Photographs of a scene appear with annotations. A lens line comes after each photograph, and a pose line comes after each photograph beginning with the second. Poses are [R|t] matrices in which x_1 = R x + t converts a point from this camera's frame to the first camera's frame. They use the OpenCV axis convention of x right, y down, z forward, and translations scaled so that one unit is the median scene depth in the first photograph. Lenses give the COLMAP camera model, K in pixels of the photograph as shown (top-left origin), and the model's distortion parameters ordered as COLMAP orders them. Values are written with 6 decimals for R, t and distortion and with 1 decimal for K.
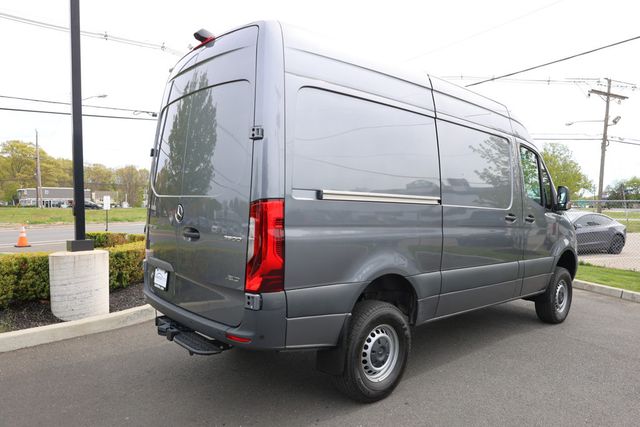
lens RADIAL K [[531.1, 0, 320.0], [0, 531.1, 213.5], [0, 0, 1]] dist [0.000573, 0.001970]
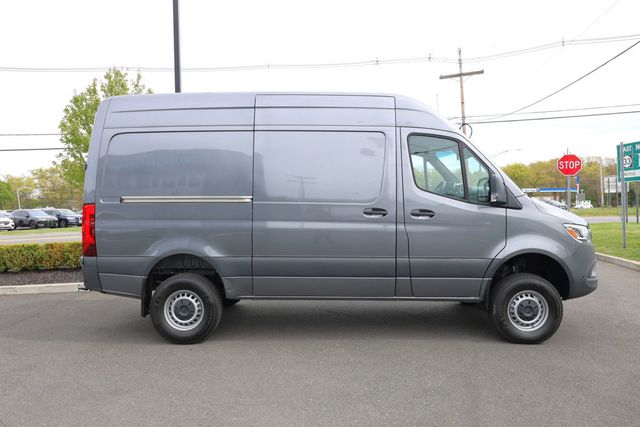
lens RADIAL K [[531.1, 0, 320.0], [0, 531.1, 213.5], [0, 0, 1]] dist [0.000573, 0.001970]
pose [[0.630660, -0.003534, -0.776051, 1.451968], [0.014589, 0.999867, 0.007303, 0.002486], [0.775922, -0.015928, 0.630628, 0.405692]]
